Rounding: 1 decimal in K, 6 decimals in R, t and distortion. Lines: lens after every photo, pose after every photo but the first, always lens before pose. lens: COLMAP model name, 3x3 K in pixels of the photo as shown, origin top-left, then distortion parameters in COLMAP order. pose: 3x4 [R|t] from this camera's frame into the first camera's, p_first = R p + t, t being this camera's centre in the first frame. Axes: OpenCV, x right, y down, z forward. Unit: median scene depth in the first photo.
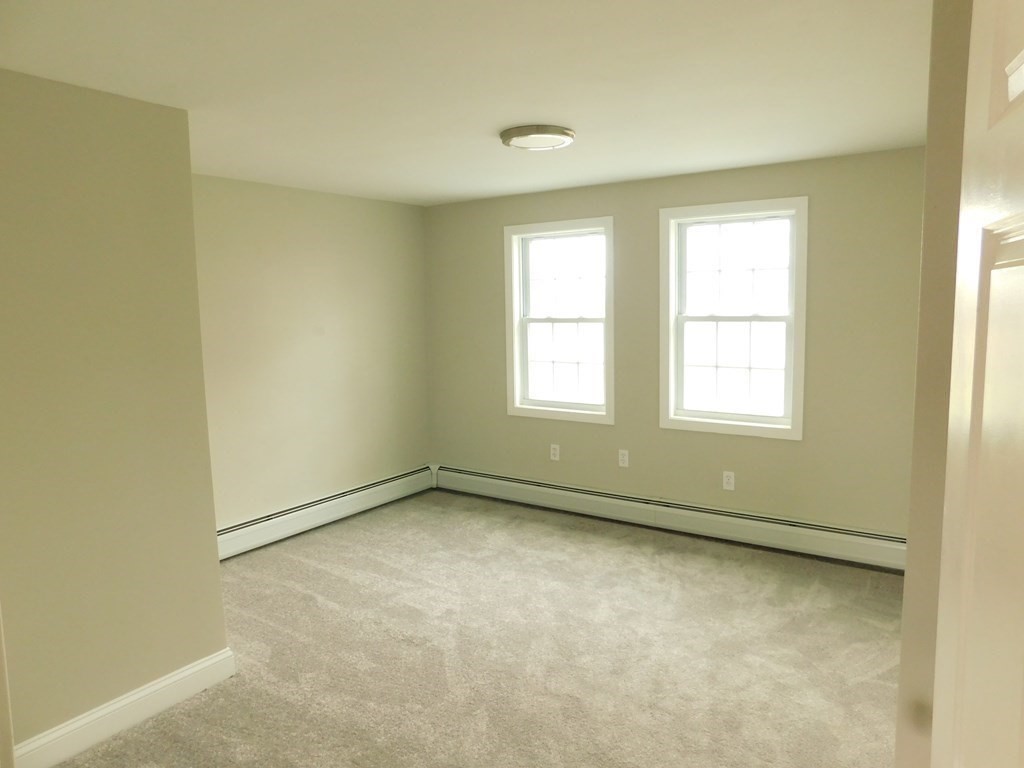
lens RADIAL K [[716.9, 0, 512.0], [0, 716.9, 384.0], [0, 0, 1]] dist [-0.063578, -0.000410]
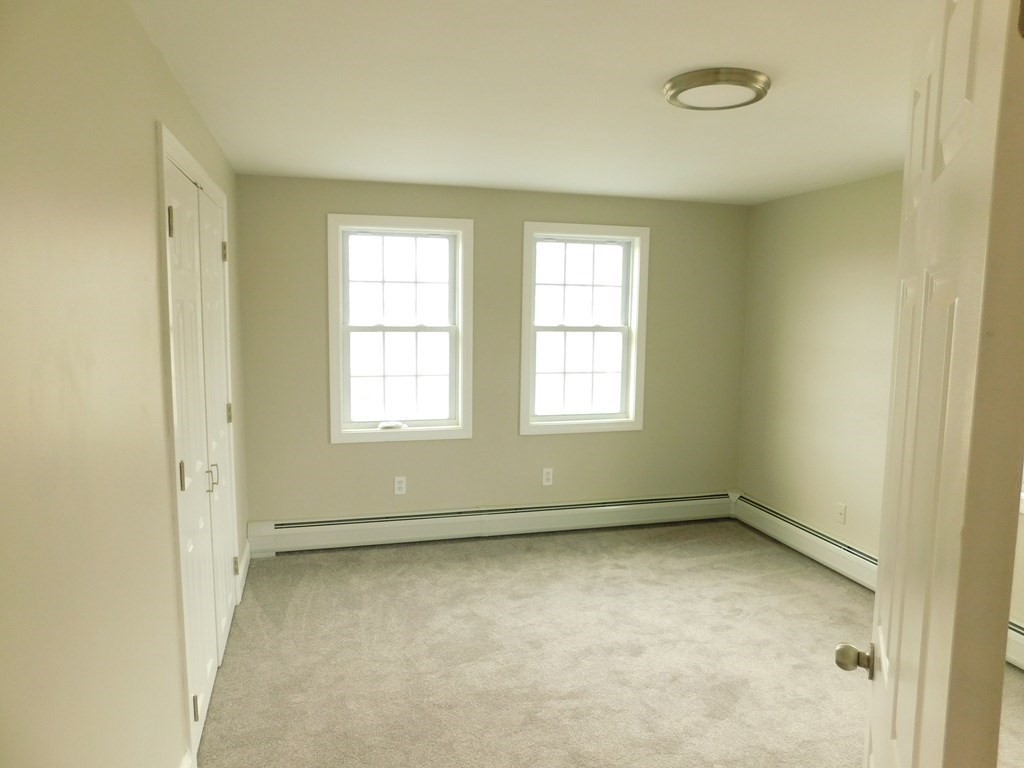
lens RADIAL K [[672.1, 0, 512.0], [0, 672.1, 384.0], [0, 0, 1]] dist [-0.061611, 0.056318]
pose [[0.621780, -0.054262, 0.781310, -0.524358], [0.063534, 0.997804, 0.018736, -0.029822], [-0.780611, 0.037990, 0.623862, 0.399299]]
